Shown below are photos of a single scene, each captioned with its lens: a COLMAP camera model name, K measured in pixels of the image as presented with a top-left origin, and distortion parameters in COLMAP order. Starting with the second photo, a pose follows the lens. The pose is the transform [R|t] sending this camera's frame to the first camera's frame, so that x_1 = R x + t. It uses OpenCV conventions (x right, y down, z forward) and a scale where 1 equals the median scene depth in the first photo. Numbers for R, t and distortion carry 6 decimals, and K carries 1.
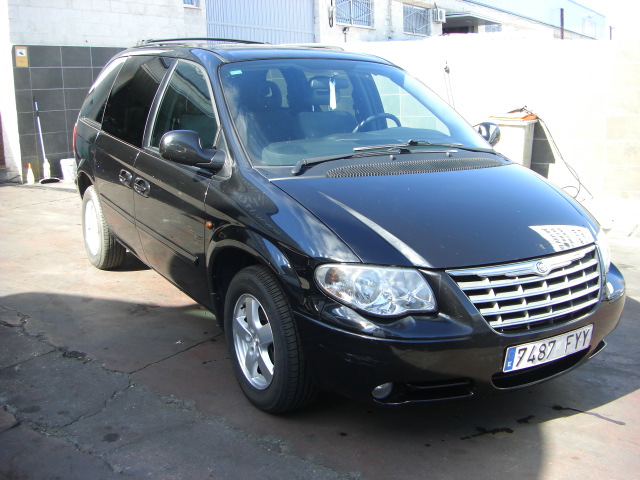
lens RADIAL K [[717.1, 0, 320.0], [0, 717.1, 240.0], [0, 0, 1]] dist [-0.189817, 0.114473]
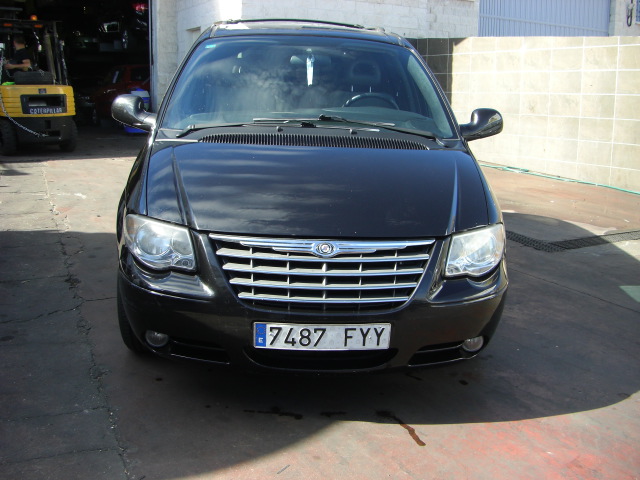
lens RADIAL K [[717.1, 0, 320.0], [0, 717.1, 240.0], [0, 0, 1]] dist [-0.189817, 0.114473]
pose [[0.888710, 0.134401, -0.438327, 0.721588], [-0.132053, 0.990589, 0.035999, -0.005443], [0.439041, 0.025890, 0.898094, 0.147688]]
